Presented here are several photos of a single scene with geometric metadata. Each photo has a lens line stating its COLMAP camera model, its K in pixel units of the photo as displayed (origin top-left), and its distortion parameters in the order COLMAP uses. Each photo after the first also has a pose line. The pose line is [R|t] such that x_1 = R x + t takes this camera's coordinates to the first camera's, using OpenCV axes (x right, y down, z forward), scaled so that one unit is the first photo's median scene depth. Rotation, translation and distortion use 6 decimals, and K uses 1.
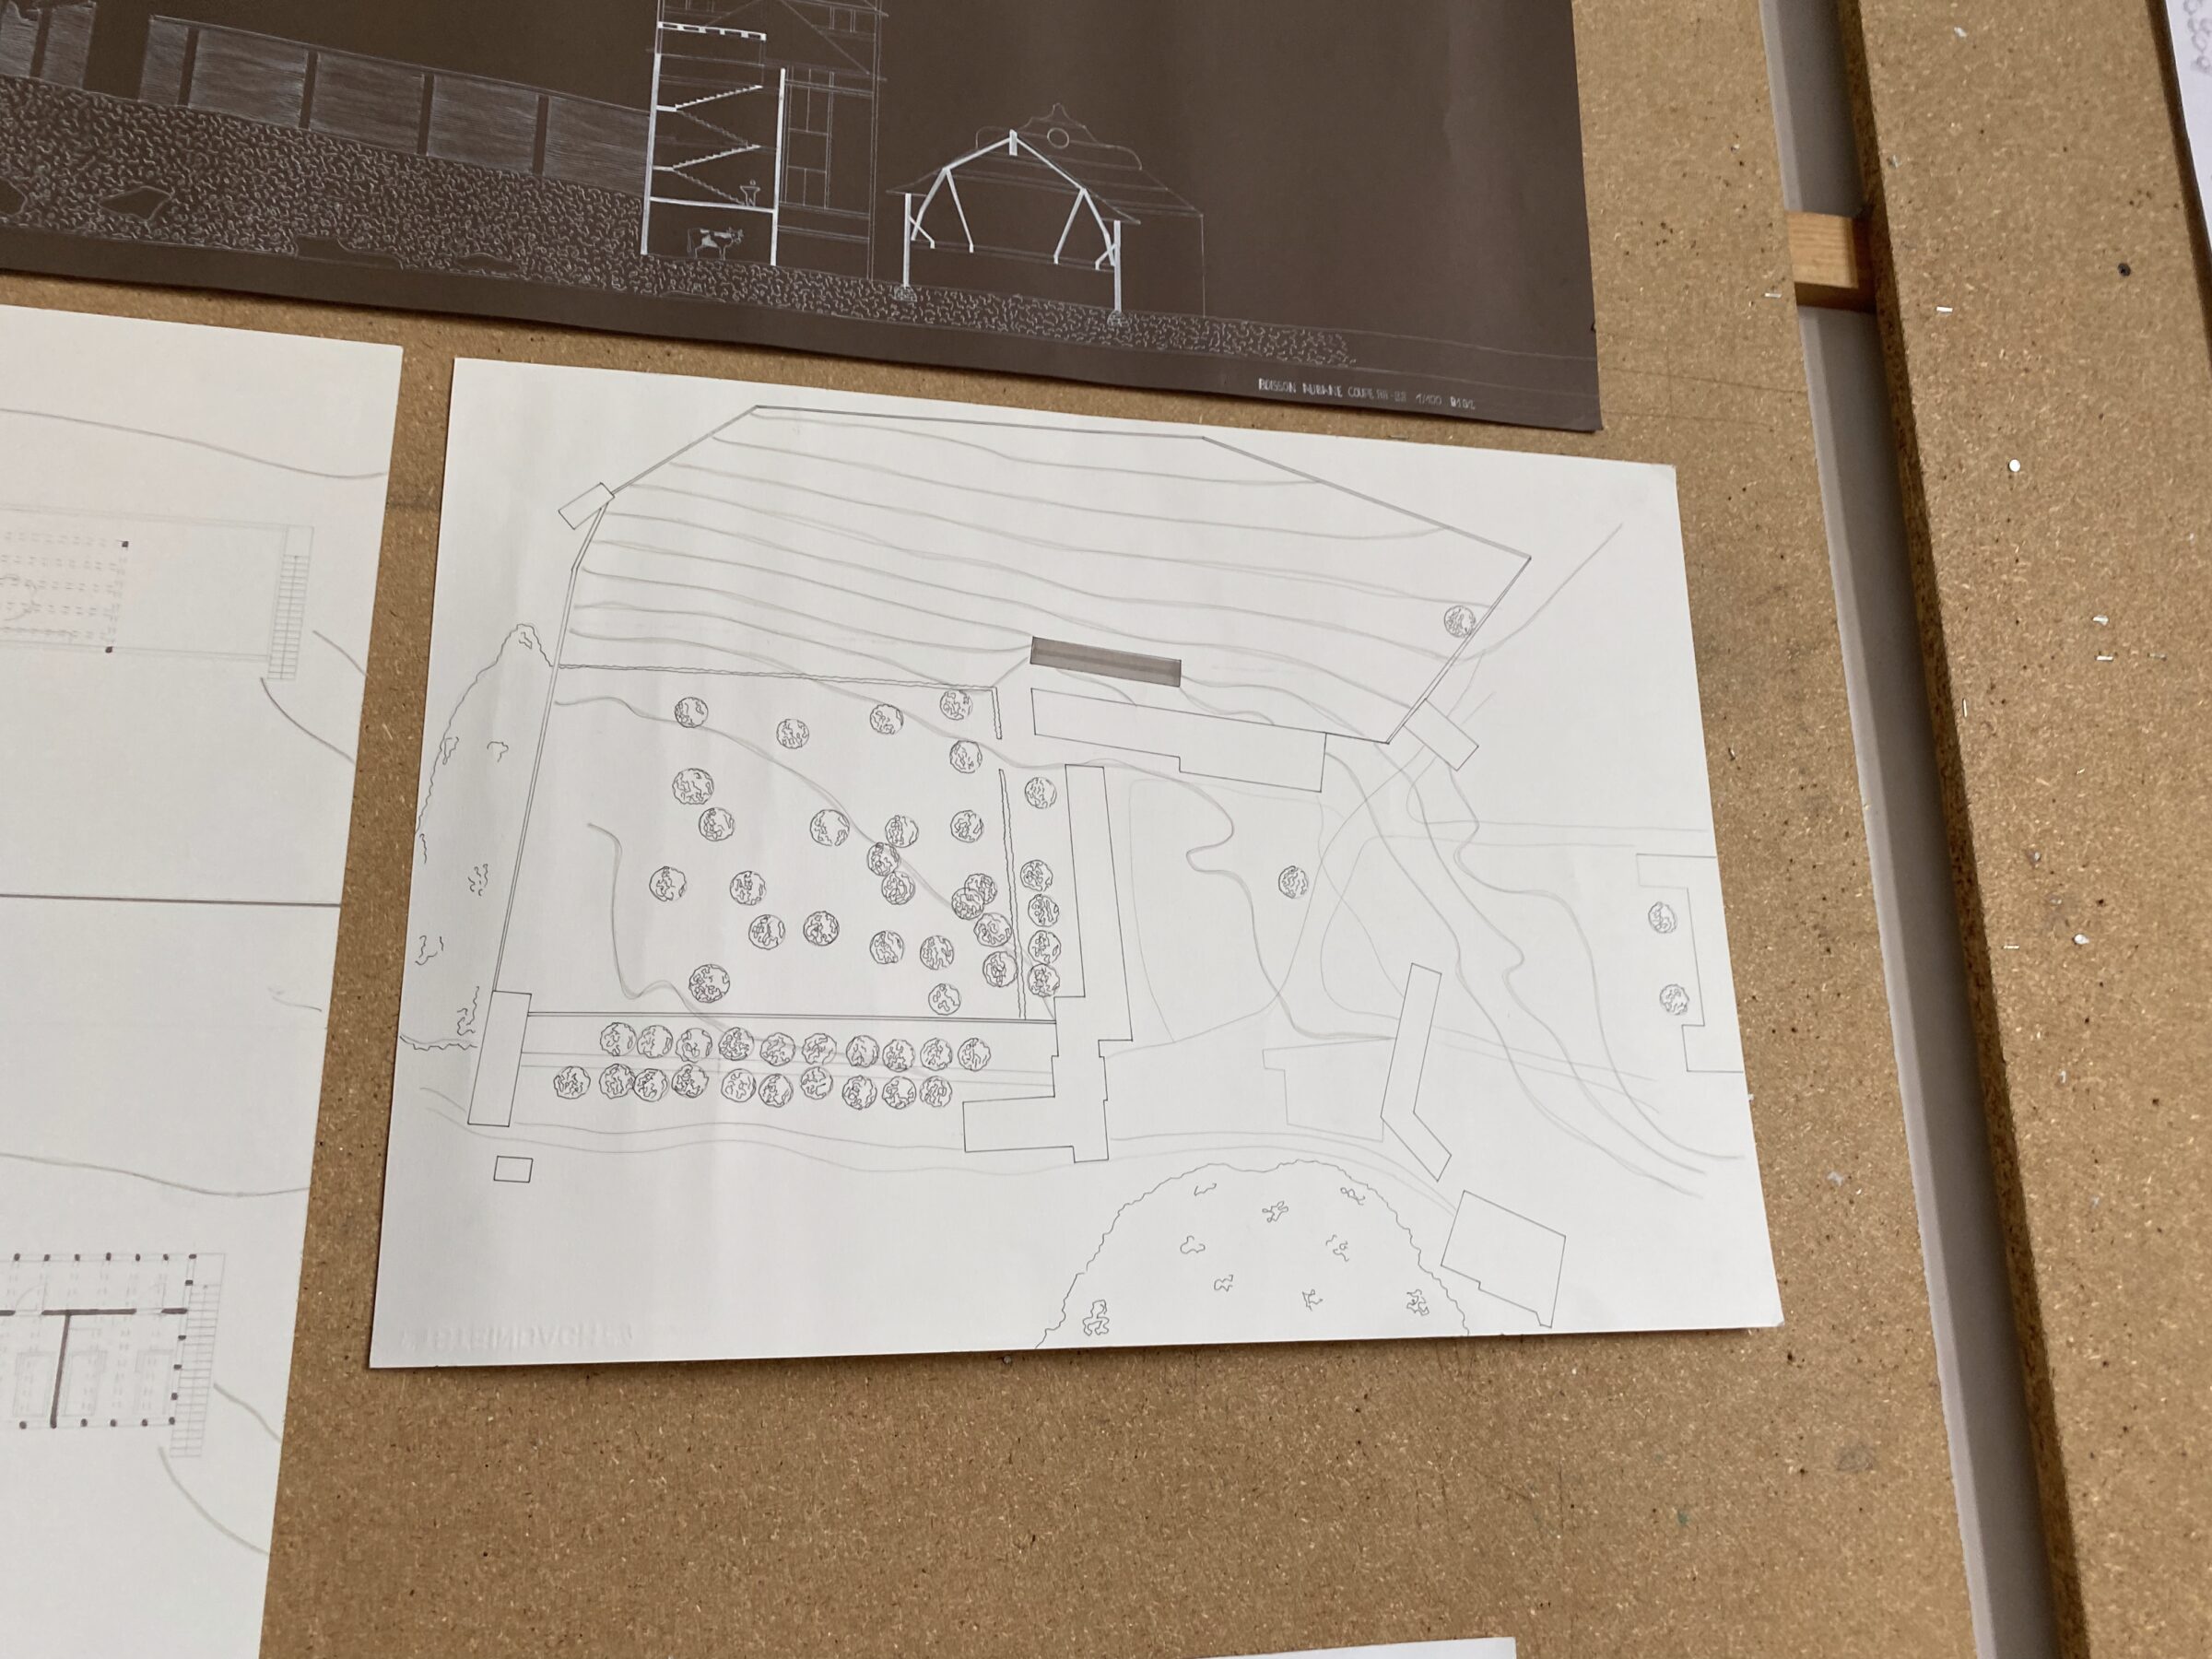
lens RADIAL K [[1693.0, 0, 1098.3], [0, 1693.0, 796.0], [0, 0, 1]] dist [0.014069, -0.016638]
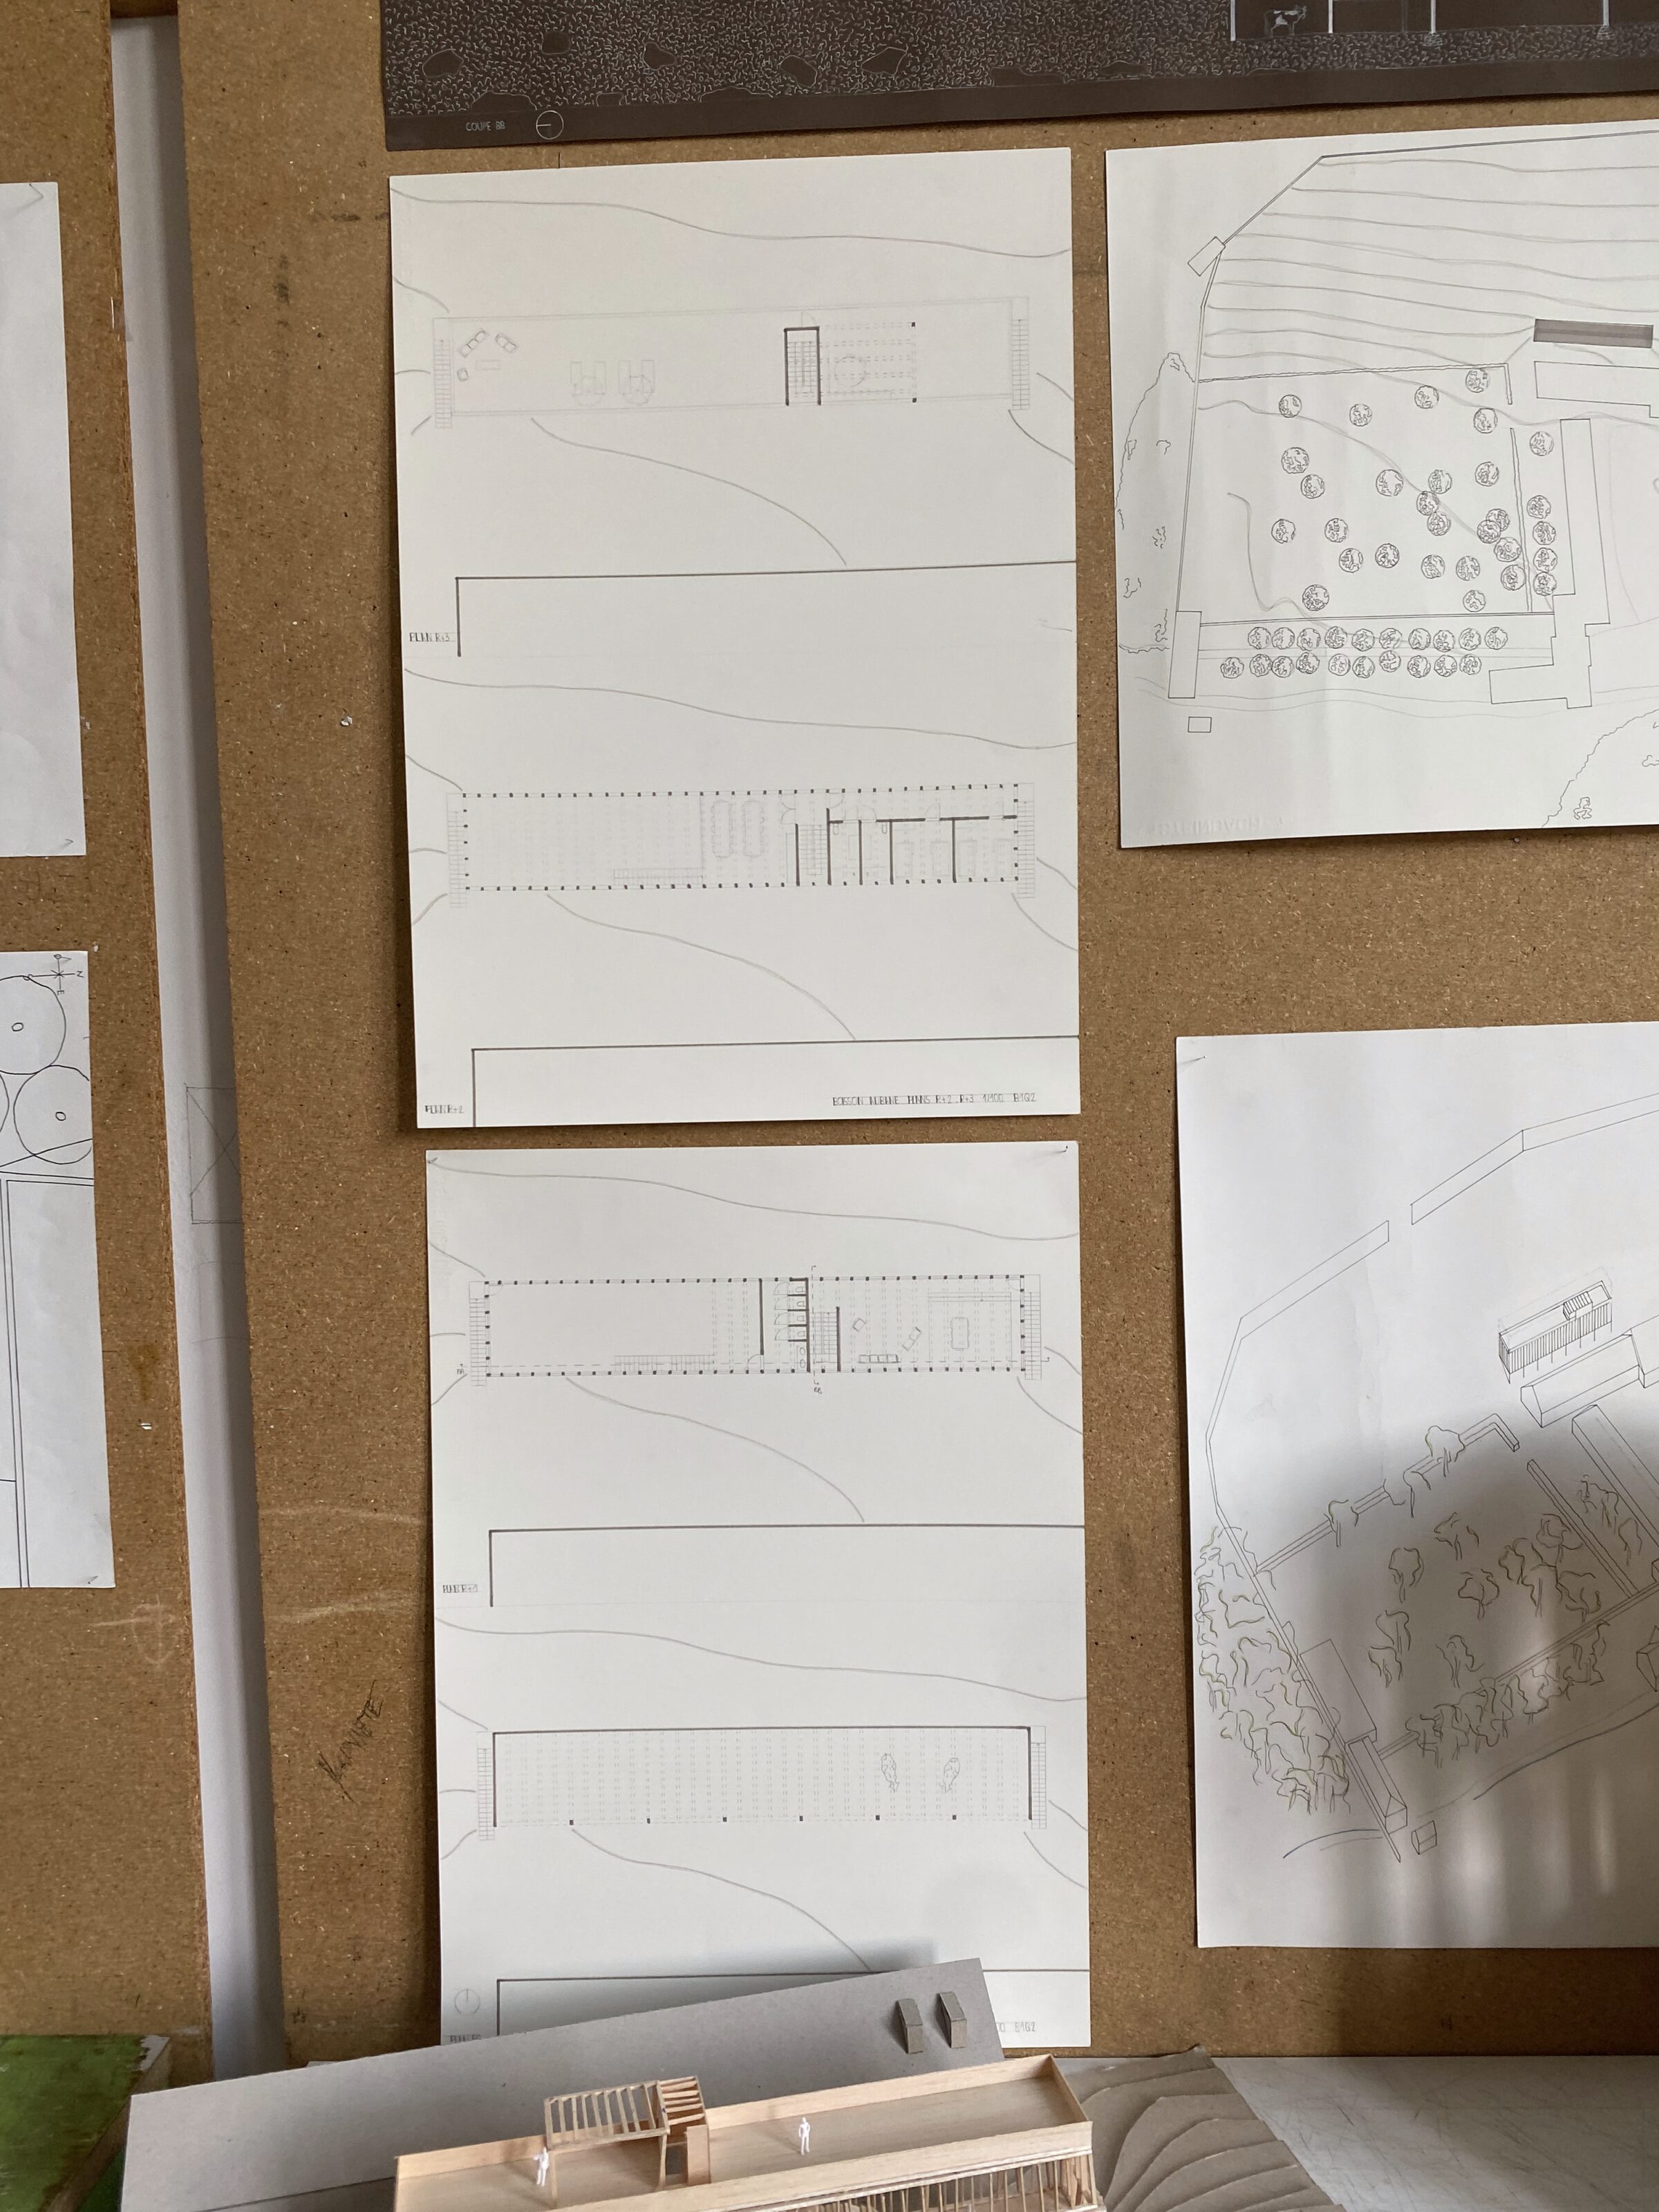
lens RADIAL K [[1693.0, 0, 855.3], [0, 1693.0, 1085.3], [0, 0, 1]] dist [0.014069, -0.016638]
pose [[0.966321, 0.000859, -0.257337, -0.226222], [0.081967, 0.946885, 0.310951, 0.018010], [0.243936, -0.321572, 0.914925, -0.587079]]
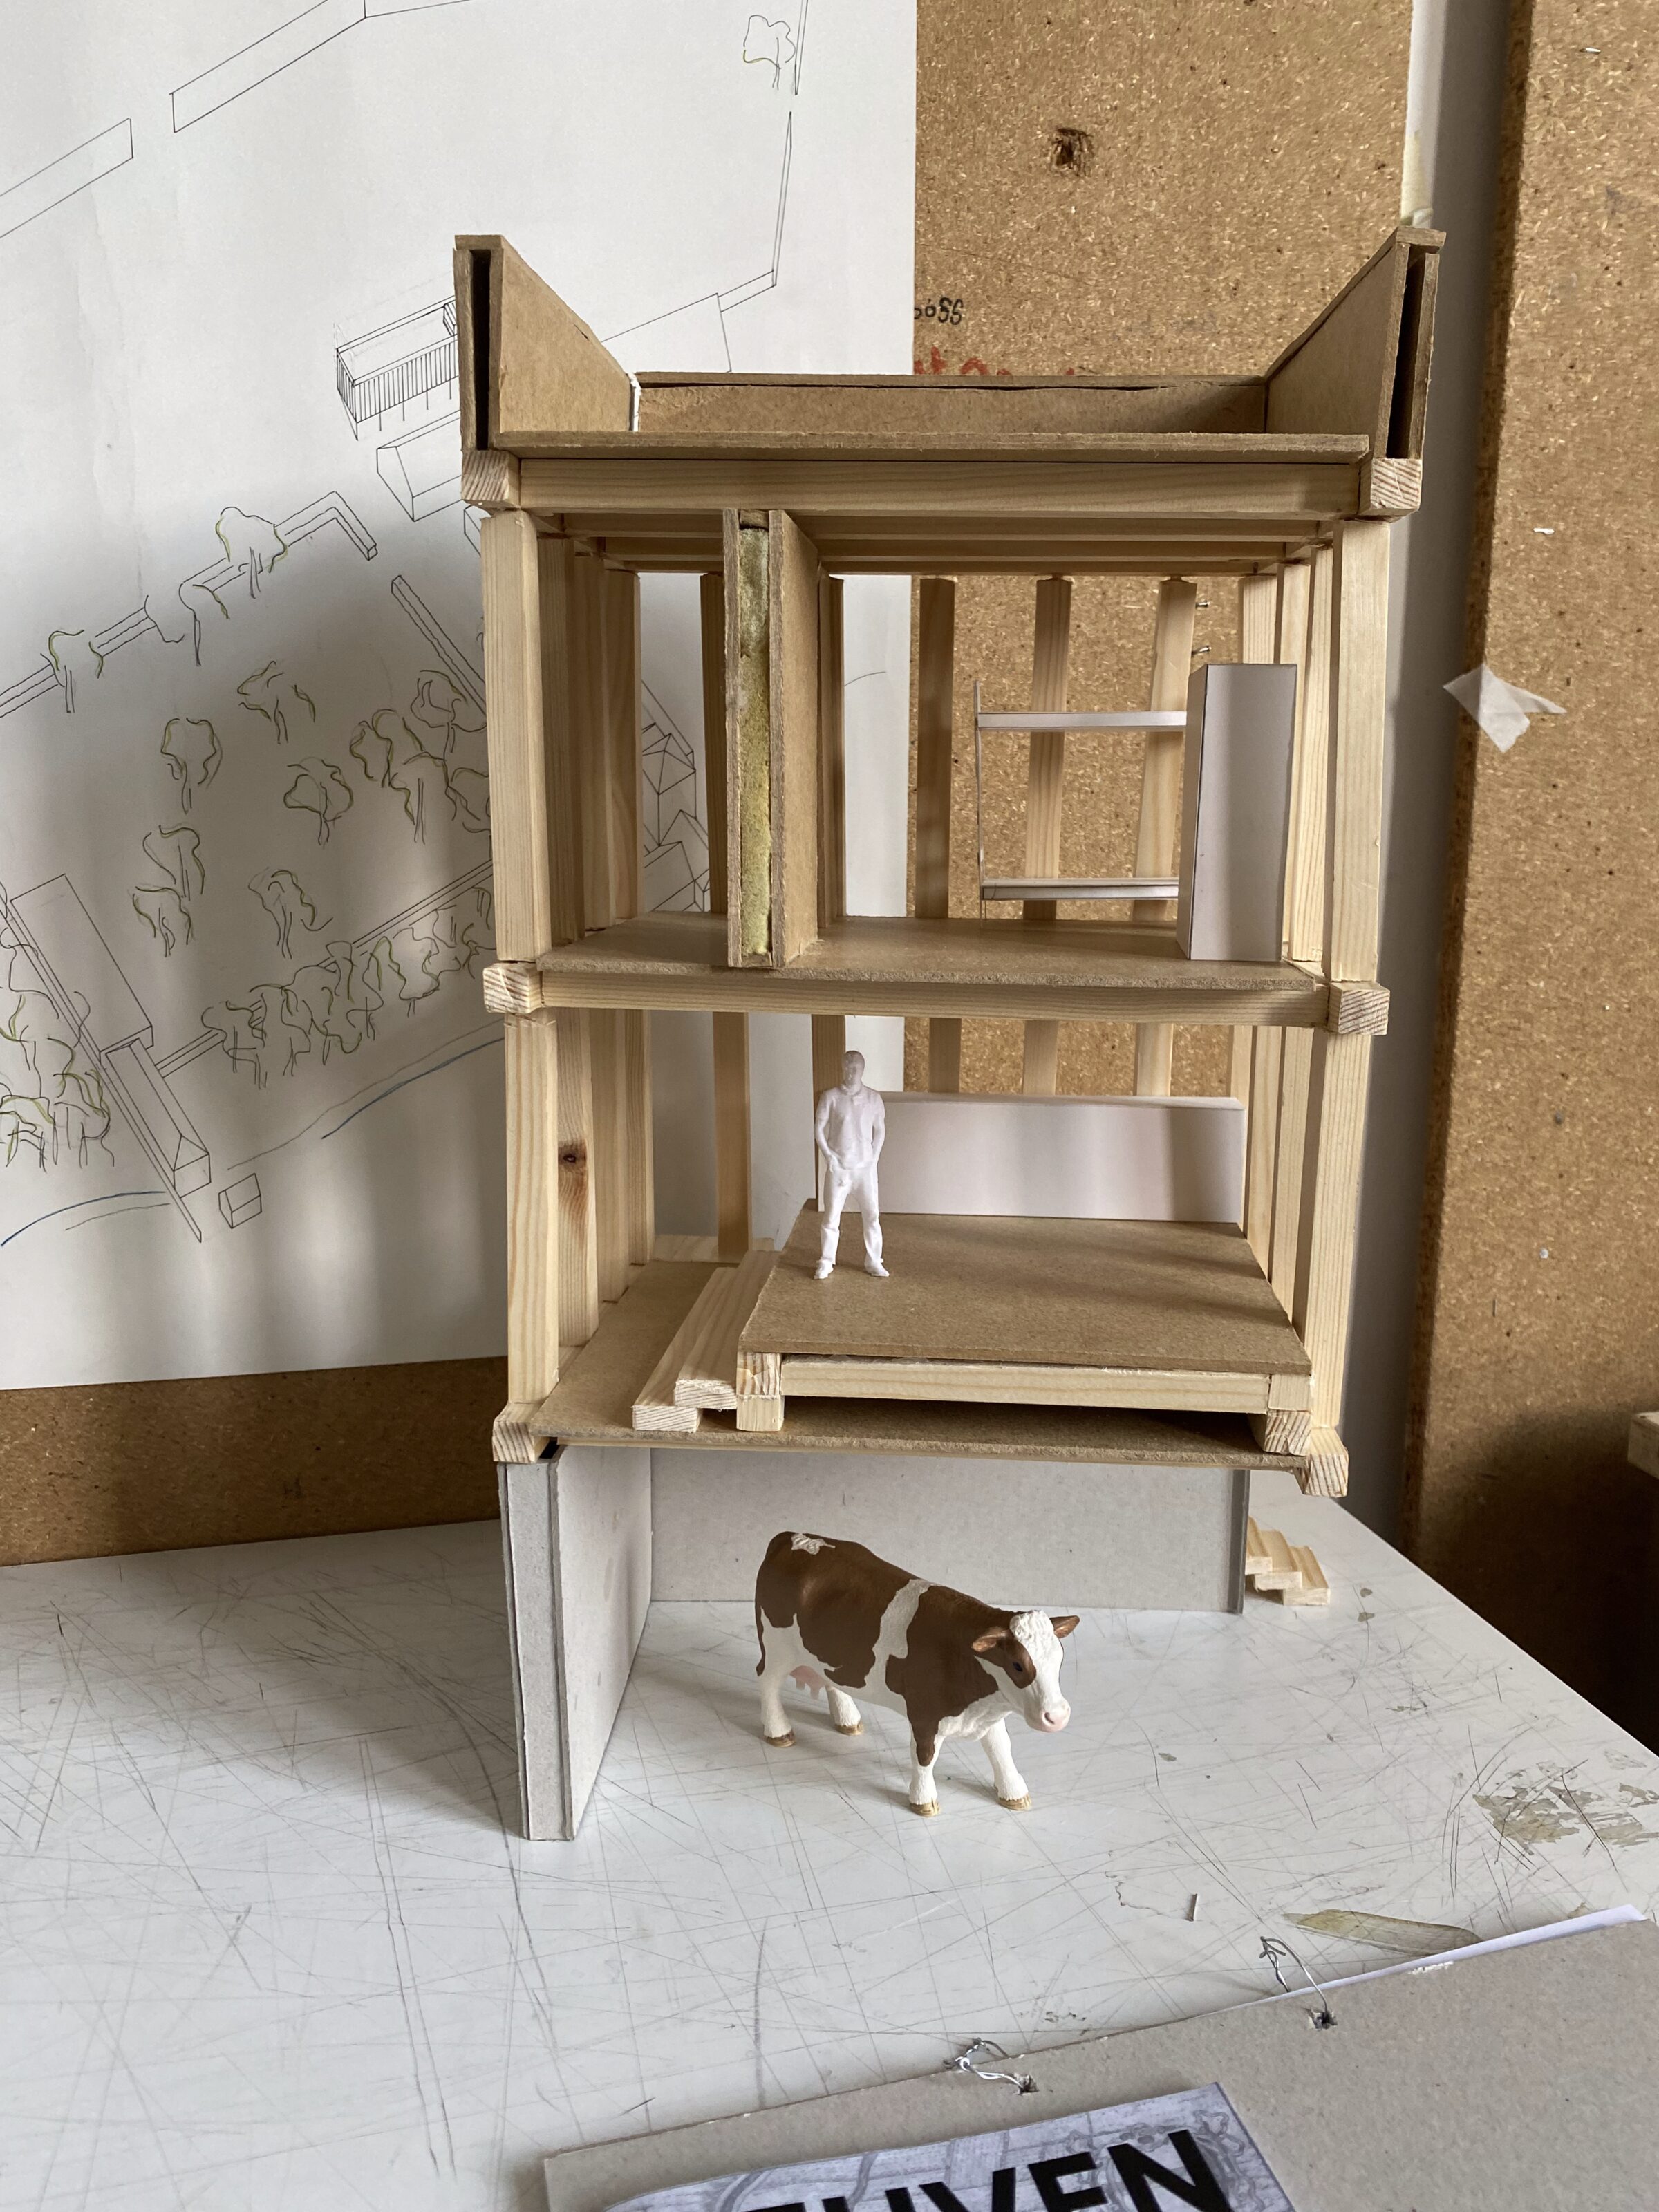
lens RADIAL K [[1693.0, 0, 855.3], [0, 1693.0, 1085.3], [0, 0, 1]] dist [0.014069, -0.016638]
pose [[0.999331, 0.019938, 0.030653, 0.191304], [-0.031025, 0.905990, 0.422161, 0.703632], [-0.019354, -0.422830, 0.906002, -0.126368]]
